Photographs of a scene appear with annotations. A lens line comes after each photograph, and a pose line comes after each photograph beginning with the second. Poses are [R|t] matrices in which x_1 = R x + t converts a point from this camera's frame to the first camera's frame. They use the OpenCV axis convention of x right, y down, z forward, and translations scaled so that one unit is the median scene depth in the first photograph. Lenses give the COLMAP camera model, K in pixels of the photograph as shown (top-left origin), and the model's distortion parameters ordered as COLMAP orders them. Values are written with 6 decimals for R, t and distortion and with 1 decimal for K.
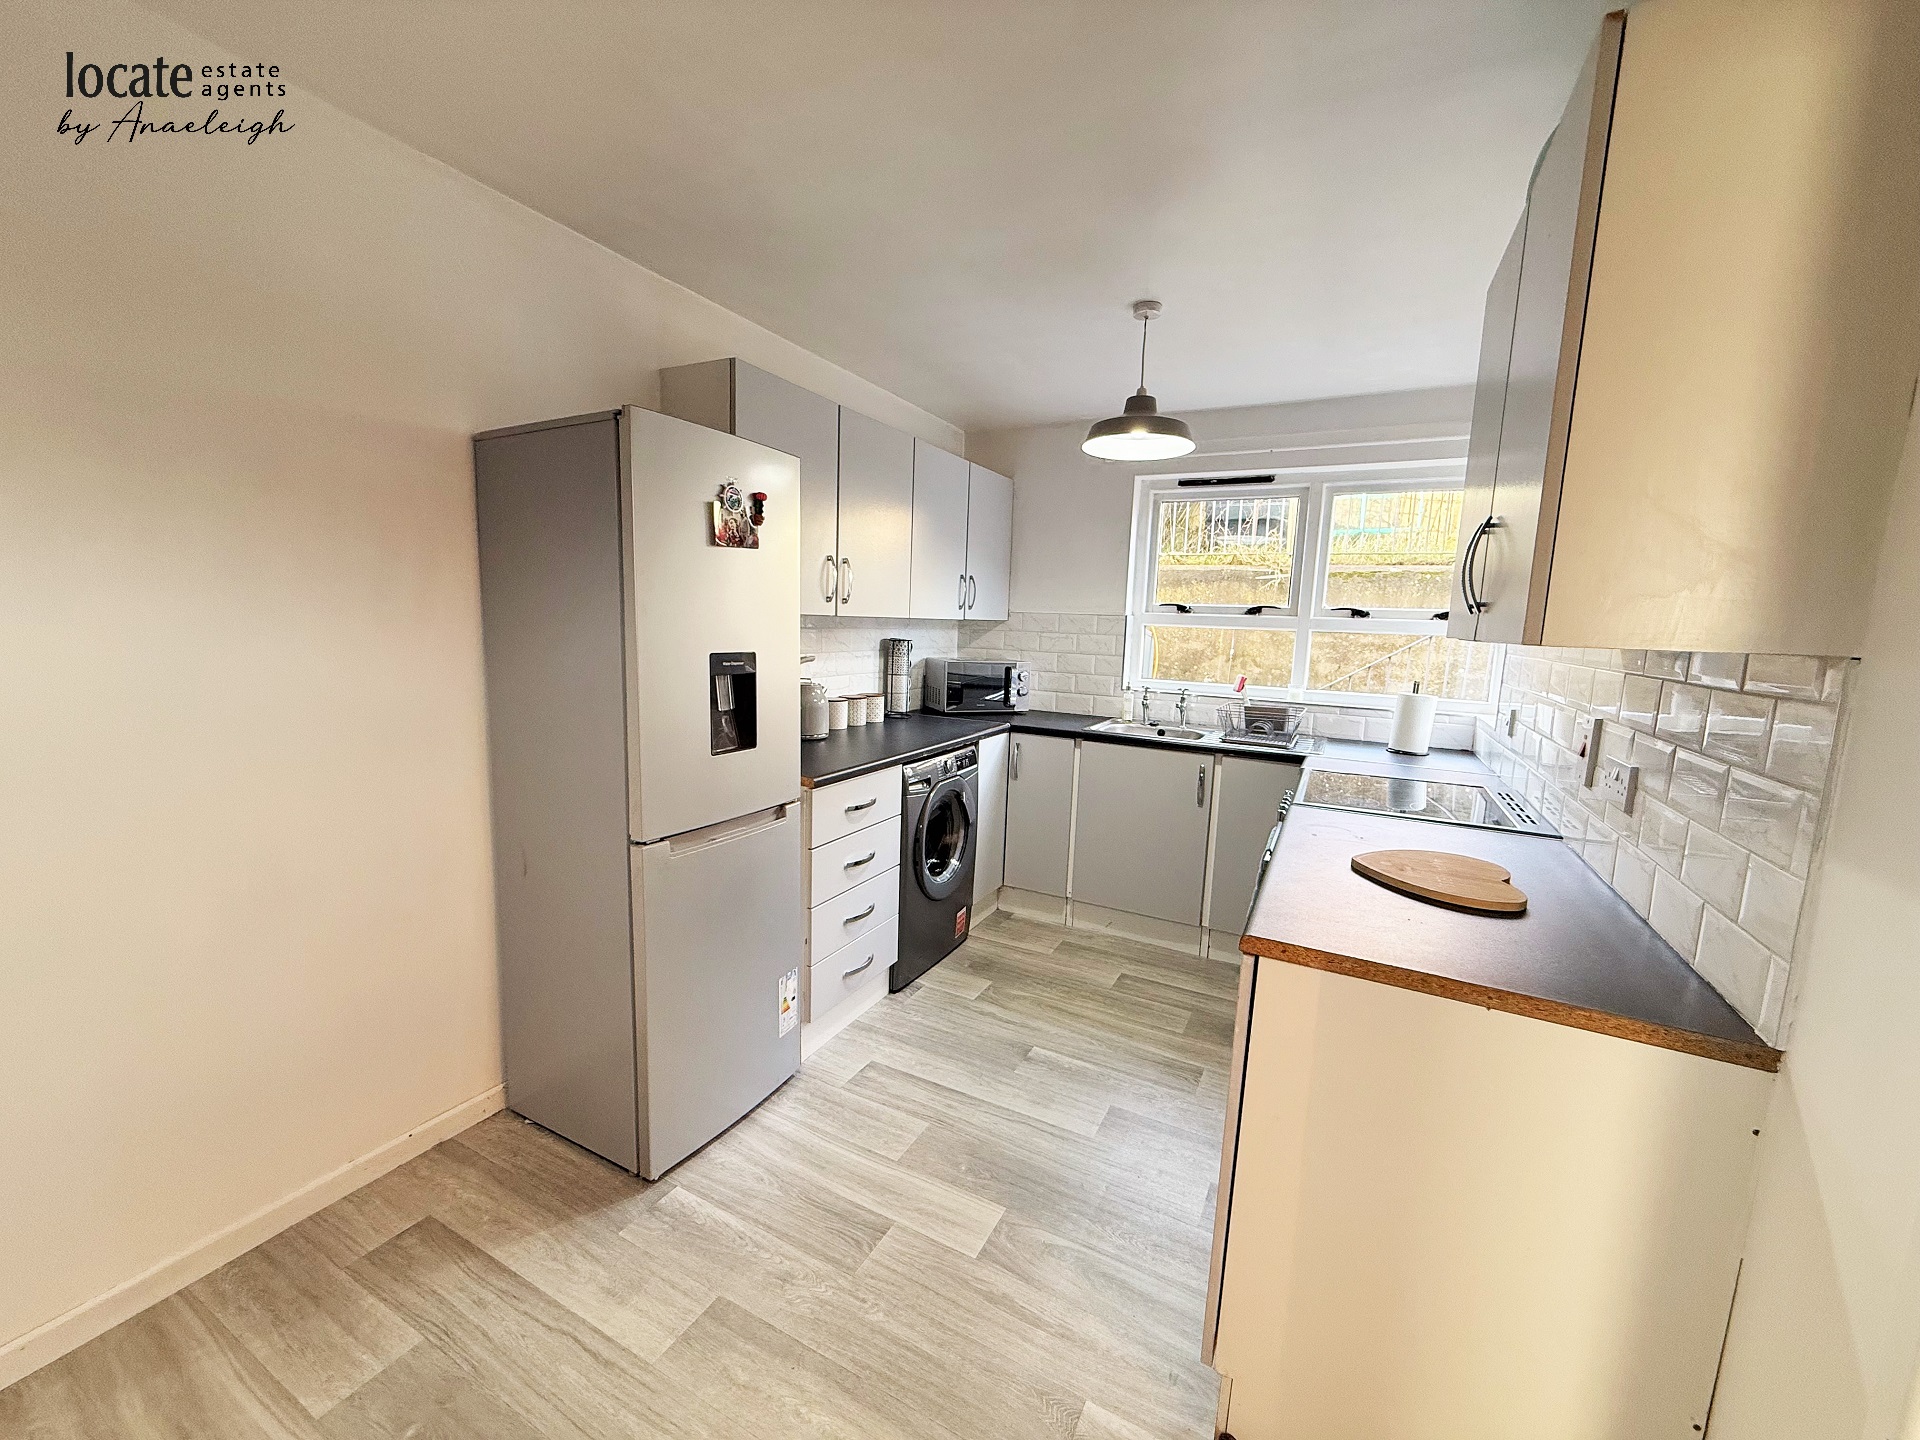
lens RADIAL K [[764.0, 0, 958.4], [0, 764.0, 727.8], [0, 0, 1]] dist [0.002073, -0.000875]
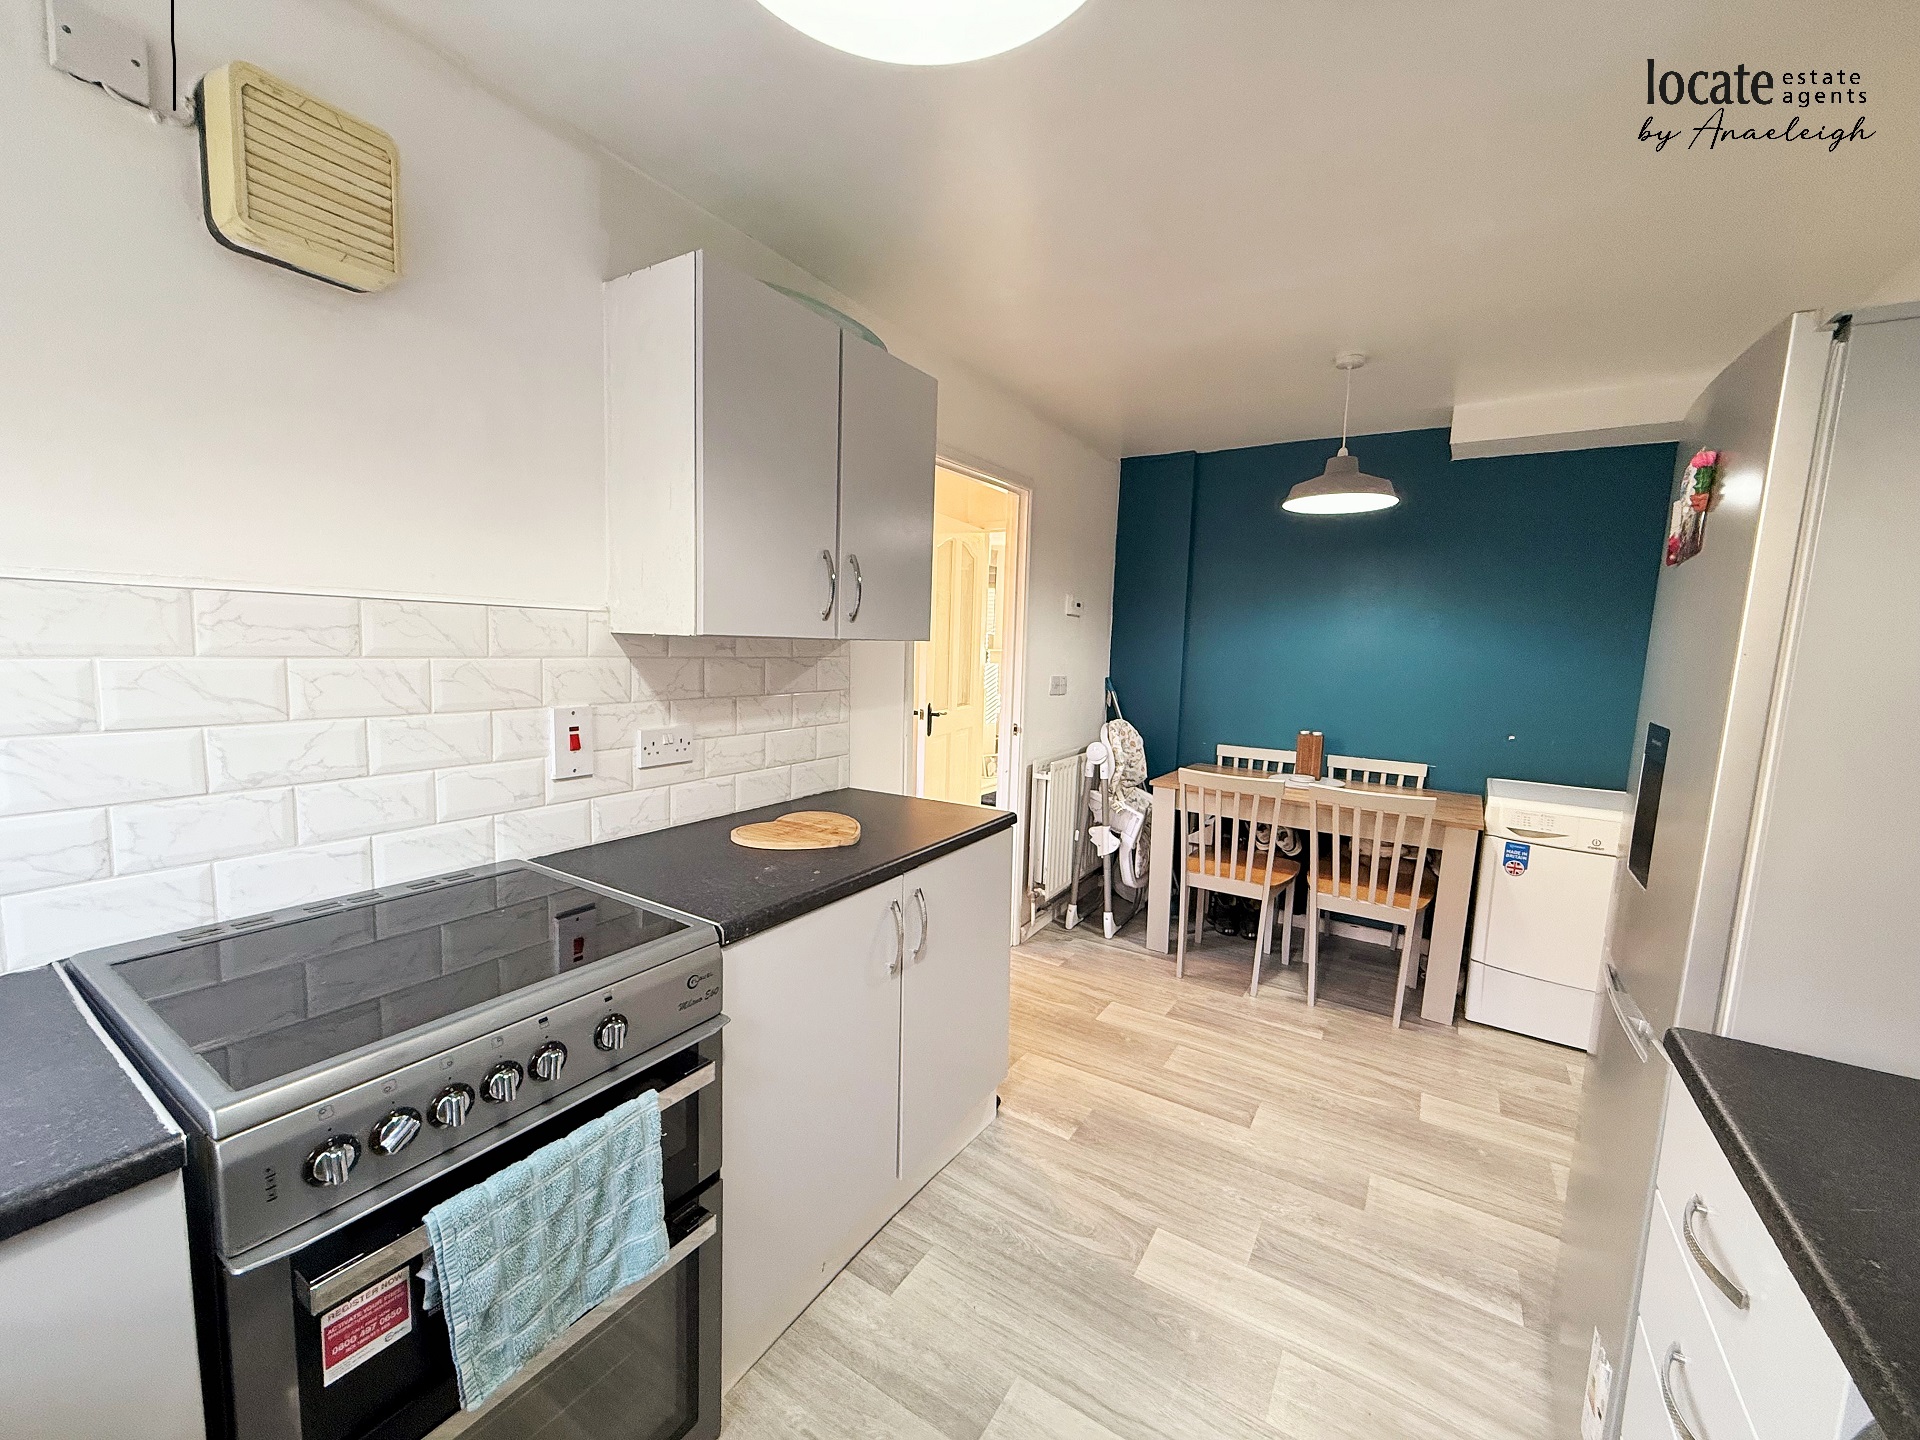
lens RADIAL K [[764.0, 0, 954.4], [0, 764.0, 719.9], [0, 0, 1]] dist [0.002073, -0.000875]
pose [[-0.993736, -0.071241, 0.086104, 0.411844], [-0.048710, 0.969543, 0.240028, -0.398698], [-0.100581, 0.234330, -0.966940, 2.934564]]
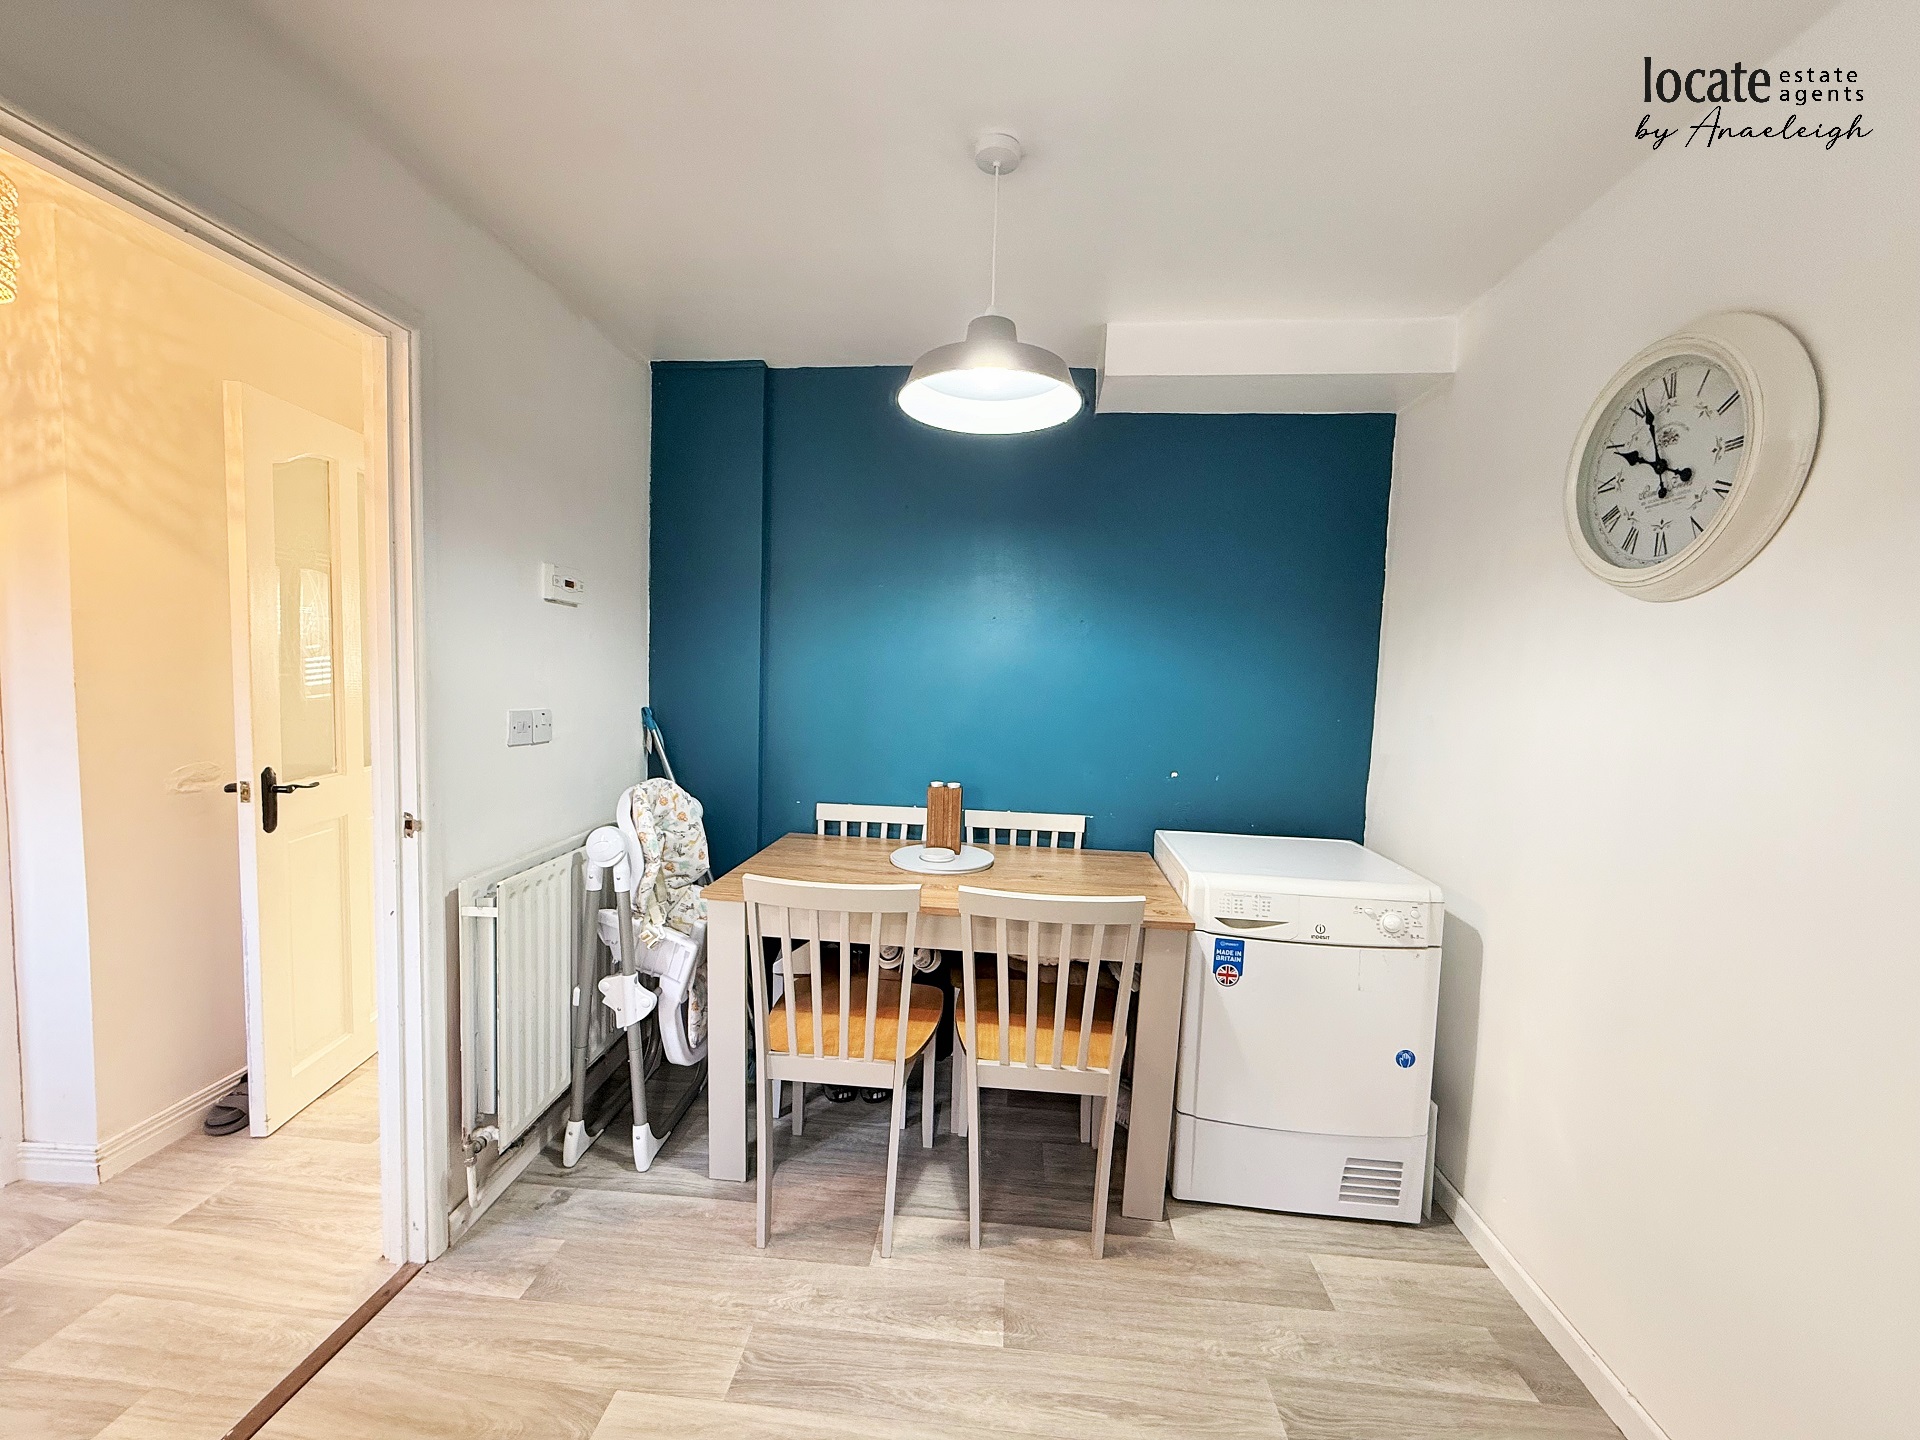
lens RADIAL K [[764.0, 0, 957.2], [0, 764.0, 720.2], [0, 0, 1]] dist [0.002073, -0.000875]
pose [[-0.917501, -0.034641, -0.396223, 0.034755], [-0.113031, 0.977835, 0.176245, -0.216286], [0.381336, 0.206490, -0.901080, 1.630905]]
